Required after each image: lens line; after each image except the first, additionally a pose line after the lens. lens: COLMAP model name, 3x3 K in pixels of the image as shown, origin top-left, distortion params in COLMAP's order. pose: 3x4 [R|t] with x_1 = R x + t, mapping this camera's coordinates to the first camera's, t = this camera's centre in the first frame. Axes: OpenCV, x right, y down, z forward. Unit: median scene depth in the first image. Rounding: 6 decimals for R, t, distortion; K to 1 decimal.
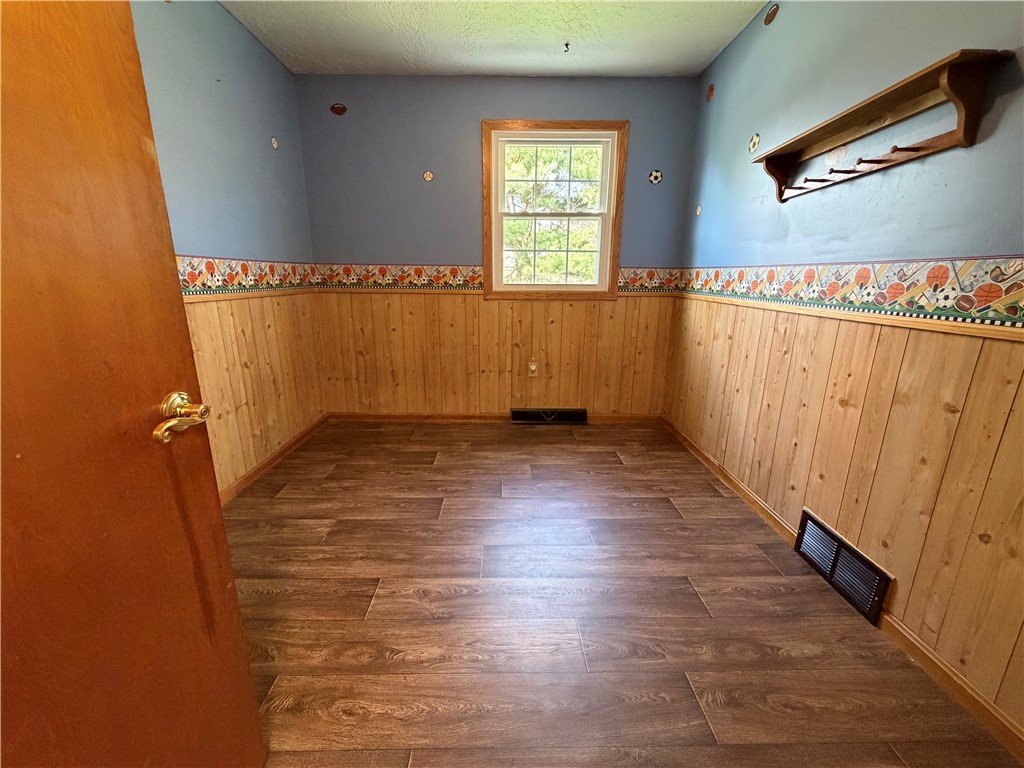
lens RADIAL K [[408.1, 0, 512.0], [0, 408.1, 381.5], [0, 0, 1]] dist [0.000493, -0.000170]
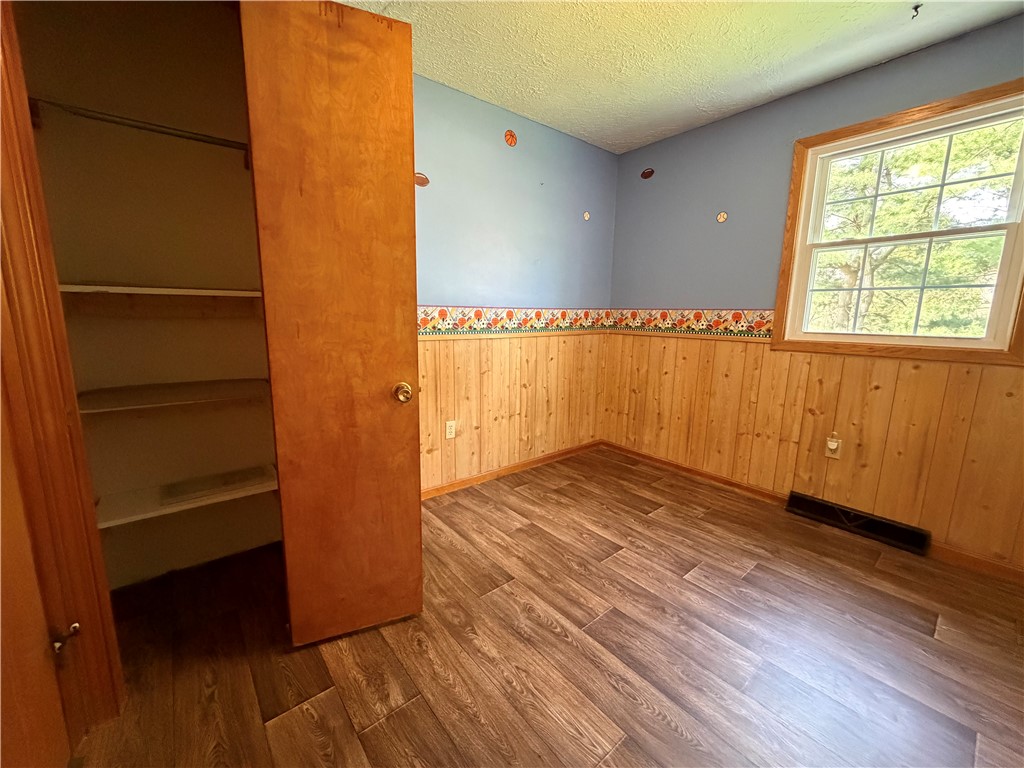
lens RADIAL K [[408.1, 0, 510.7], [0, 408.1, 382.6], [0, 0, 1]] dist [0.000493, -0.000170]
pose [[0.623151, 0.129681, -0.771275, 0.275623], [-0.198167, 0.980157, 0.004693, -0.037909], [0.756580, 0.149917, 0.636484, 0.092125]]
